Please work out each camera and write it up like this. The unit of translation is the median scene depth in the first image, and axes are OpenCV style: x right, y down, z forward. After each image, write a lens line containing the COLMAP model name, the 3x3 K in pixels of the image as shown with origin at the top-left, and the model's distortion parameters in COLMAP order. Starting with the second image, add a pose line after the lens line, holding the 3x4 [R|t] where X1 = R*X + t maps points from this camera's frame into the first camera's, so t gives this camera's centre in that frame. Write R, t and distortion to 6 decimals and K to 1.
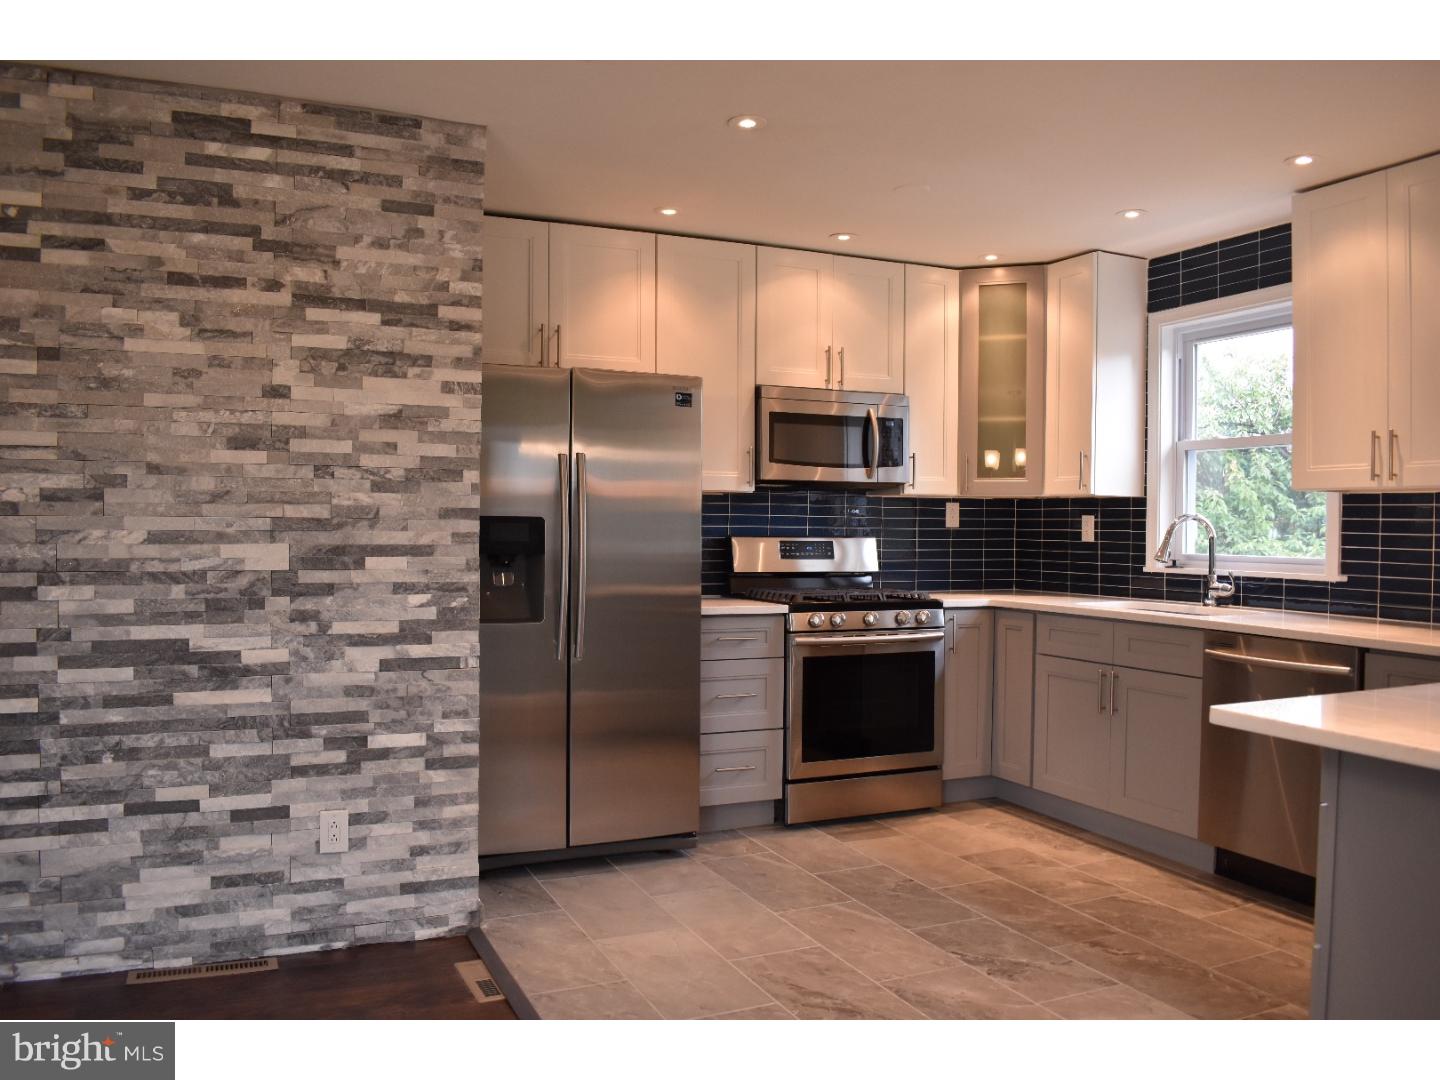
lens RADIAL K [[1127.0, 0, 720.0], [0, 1127.0, 540.0], [0, 0, 1]] dist [-0.097571, 0.018690]
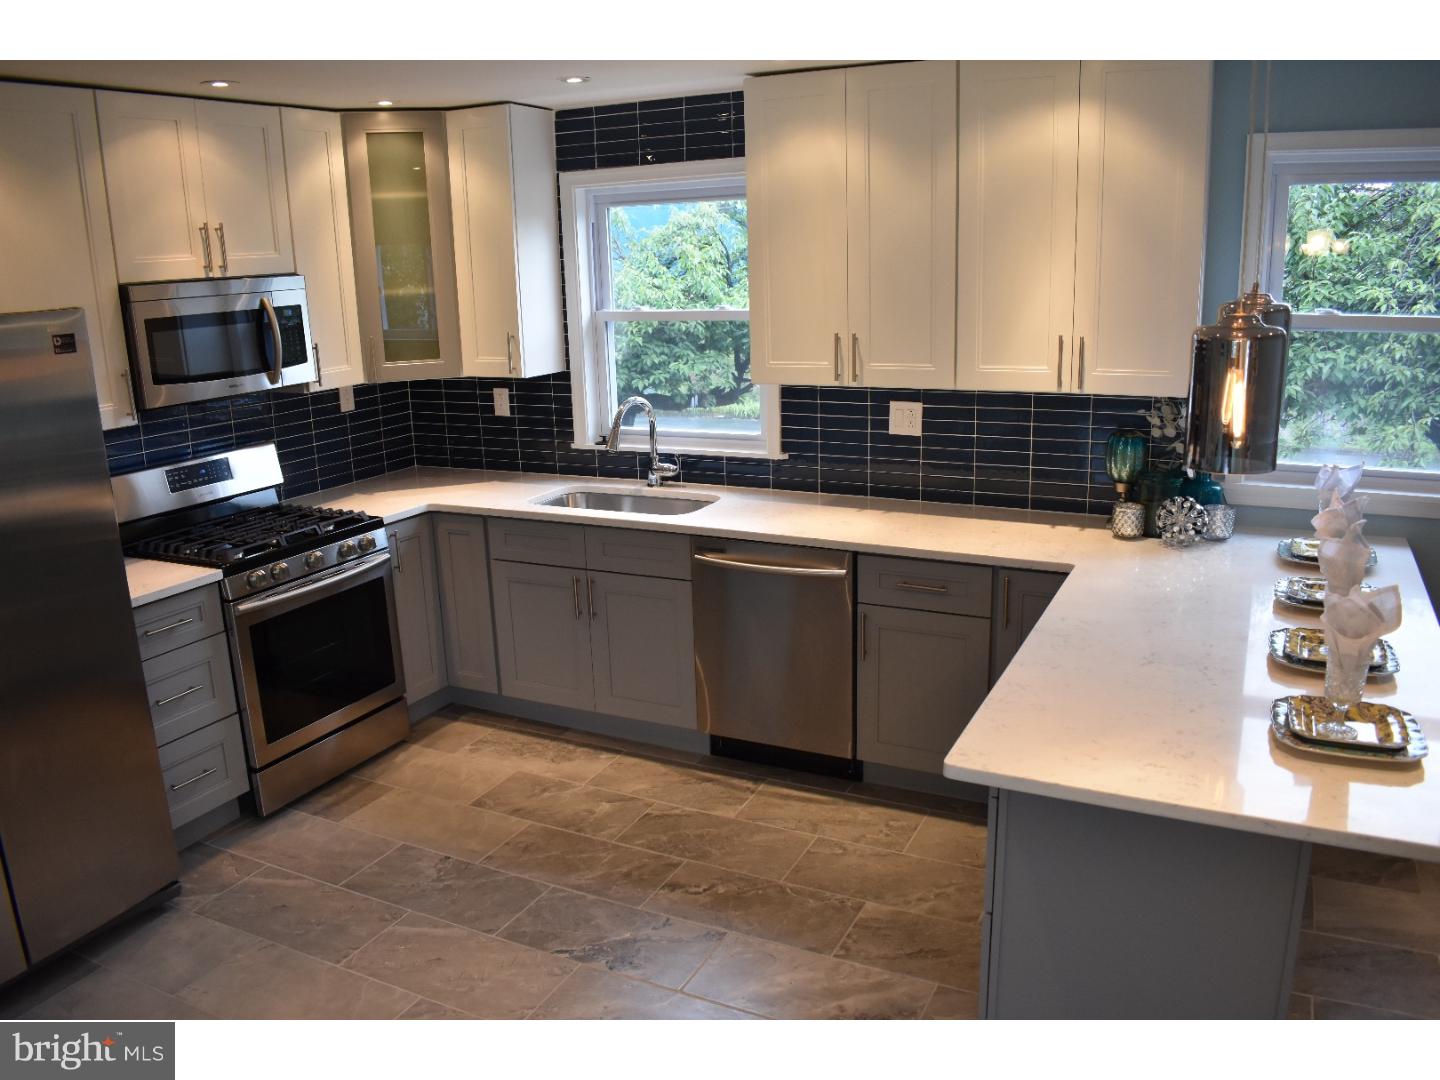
lens RADIAL K [[1127.0, 0, 720.0], [0, 1127.0, 540.0], [0, 0, 1]] dist [-0.097571, 0.018690]
pose [[0.778440, -0.188320, 0.598805, -0.184655], [0.046970, 0.968737, 0.243602, -0.194646], [-0.625960, -0.161503, 0.762949, 0.243680]]
